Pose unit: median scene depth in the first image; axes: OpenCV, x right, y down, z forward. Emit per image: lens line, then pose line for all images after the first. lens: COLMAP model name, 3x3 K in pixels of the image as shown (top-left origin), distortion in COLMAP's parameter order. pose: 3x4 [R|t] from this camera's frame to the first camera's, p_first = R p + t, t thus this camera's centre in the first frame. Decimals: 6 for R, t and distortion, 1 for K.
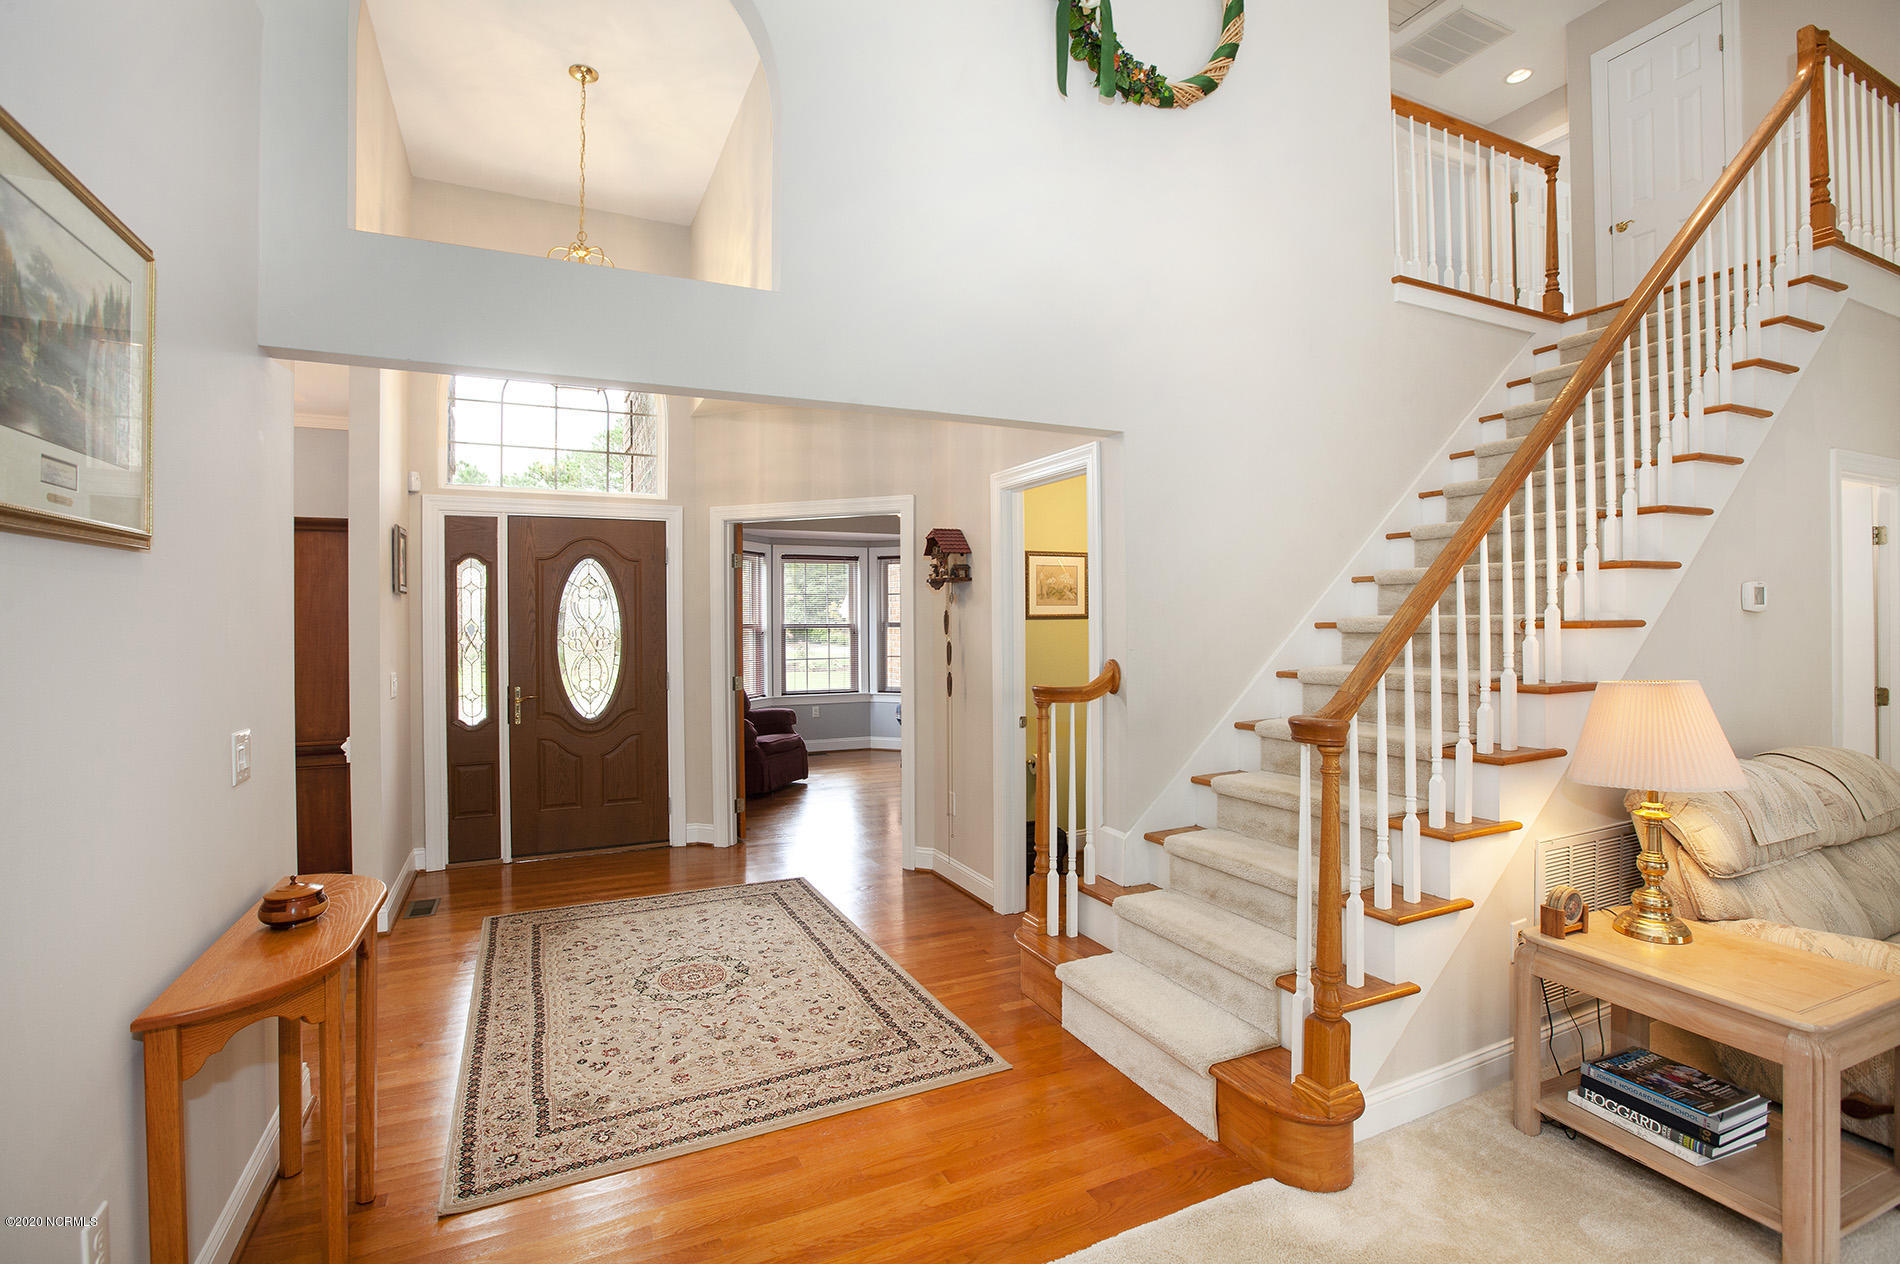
lens RADIAL K [[866.9, 0, 943.3], [0, 866.9, 619.3], [0, 0, 1]] dist [-0.049774, 0.013126]
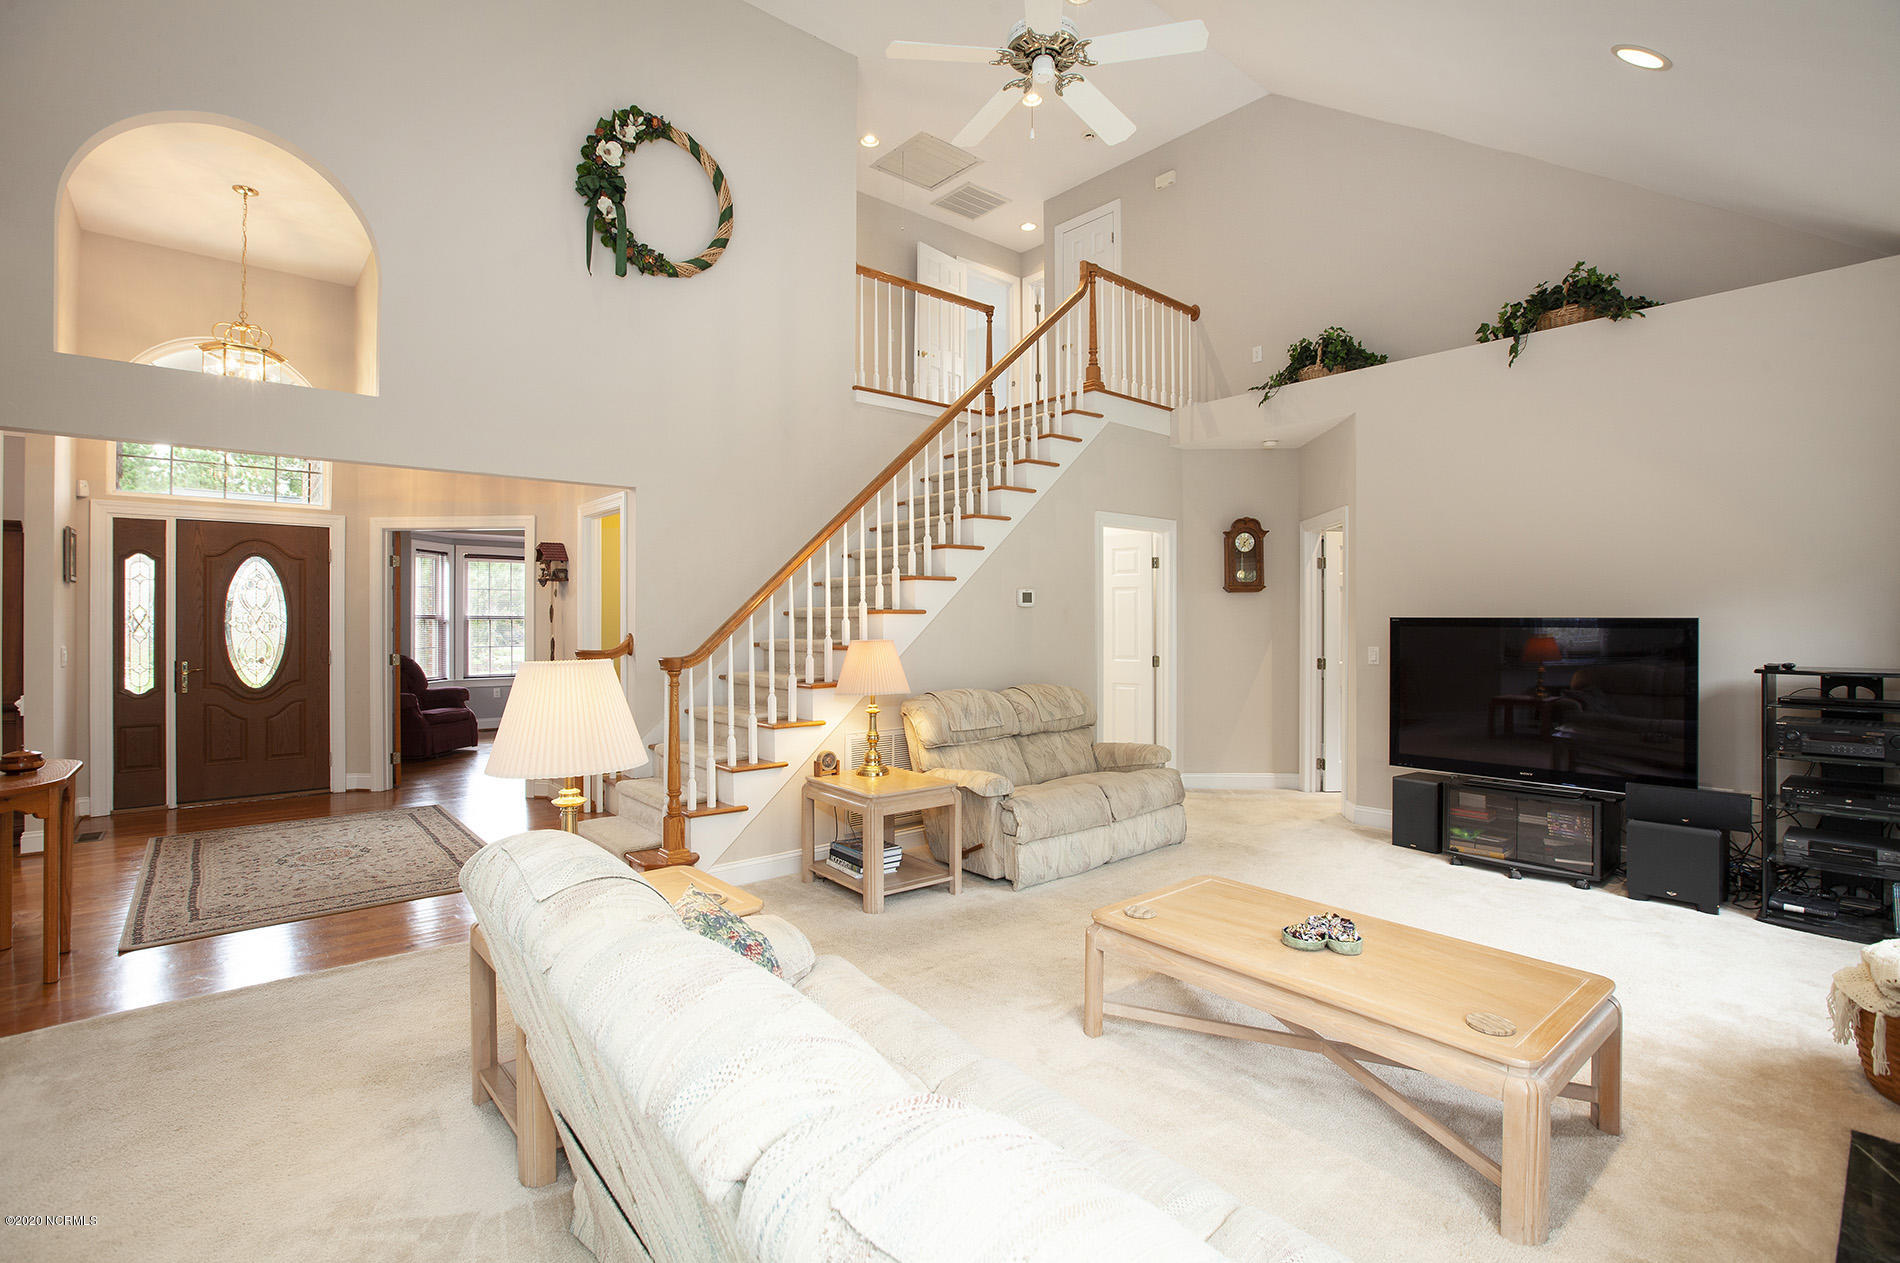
lens RADIAL K [[877.0, 0, 950.8], [0, 877.0, 616.4], [0, 0, 1]] dist [-0.047226, 0.017575]
pose [[0.965057, 0.008719, 0.261895, 0.235573], [-0.008071, 0.999961, -0.003552, 0.011549], [-0.261916, 0.001314, 0.965090, -0.456073]]
